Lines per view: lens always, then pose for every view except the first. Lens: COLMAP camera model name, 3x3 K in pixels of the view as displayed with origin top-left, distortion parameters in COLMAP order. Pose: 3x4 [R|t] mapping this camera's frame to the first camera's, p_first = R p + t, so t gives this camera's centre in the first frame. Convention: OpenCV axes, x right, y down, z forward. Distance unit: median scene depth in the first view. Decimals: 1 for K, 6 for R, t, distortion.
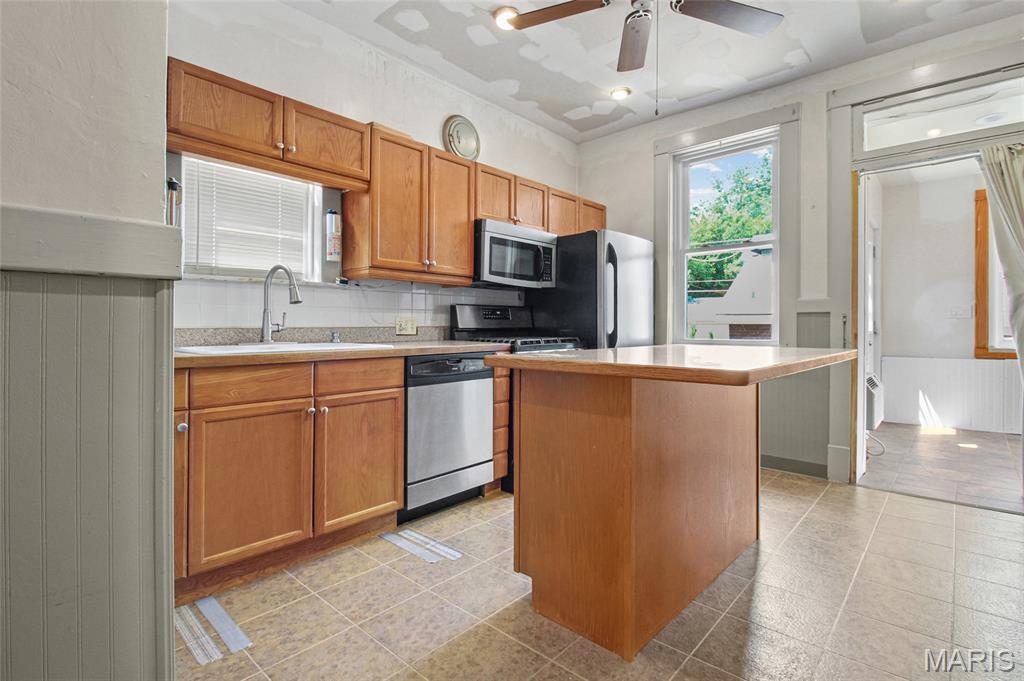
lens RADIAL K [[481.3, 0, 514.9], [0, 481.3, 340.4], [0, 0, 1]] dist [-0.004446, 0.002685]
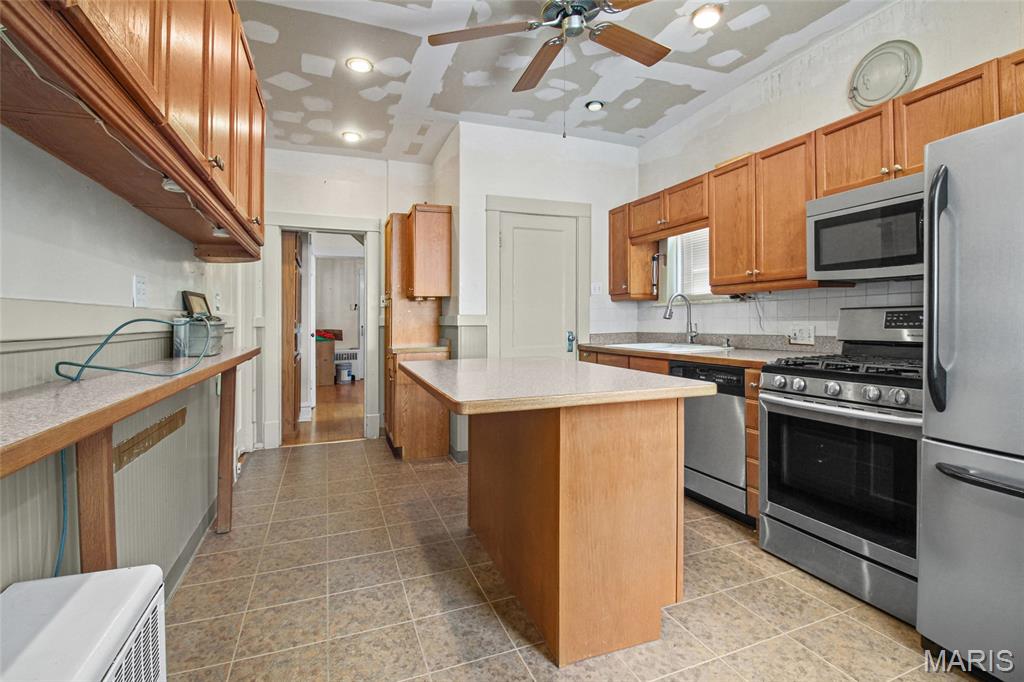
lens RADIAL K [[481.3, 0, 531.1], [0, 481.3, 337.4], [0, 0, 1]] dist [-0.004446, 0.002685]
pose [[-0.412106, 0.034383, -0.910487, 0.946470], [-0.011803, 0.999002, 0.043068, -0.067942], [0.911060, 0.028496, -0.411289, 1.033899]]
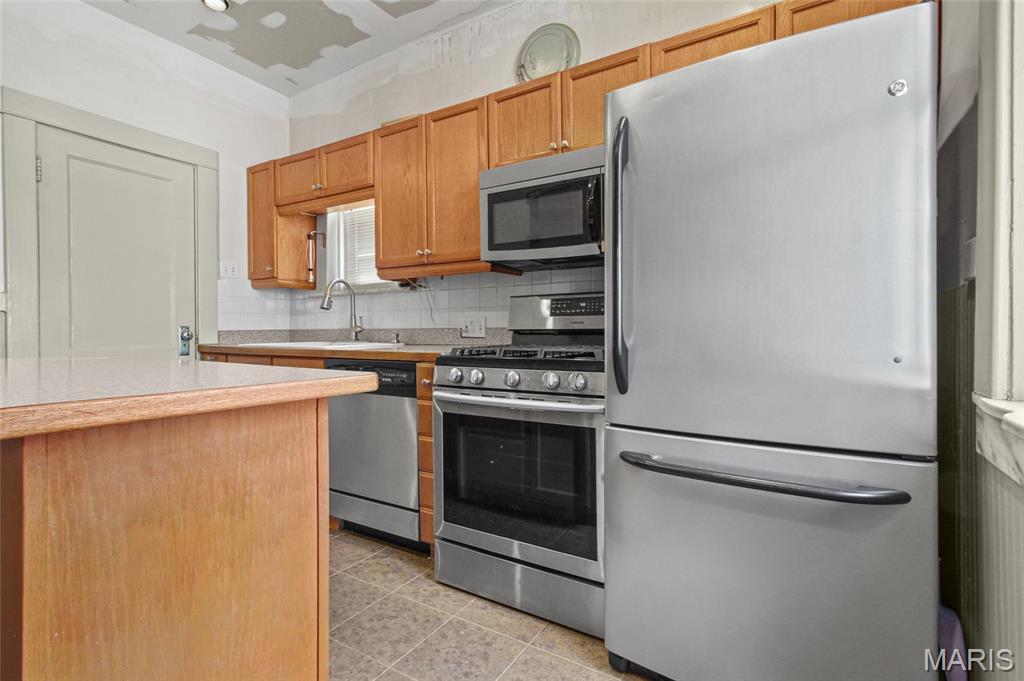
lens RADIAL K [[481.3, 0, 517.7], [0, 481.3, 339.8], [0, 0, 1]] dist [-0.004446, 0.002685]
pose [[0.204694, 0.016827, -0.978681, 0.712724], [-0.024655, 0.999624, 0.012030, -0.022633], [0.978515, 0.021667, 0.205032, 1.029502]]
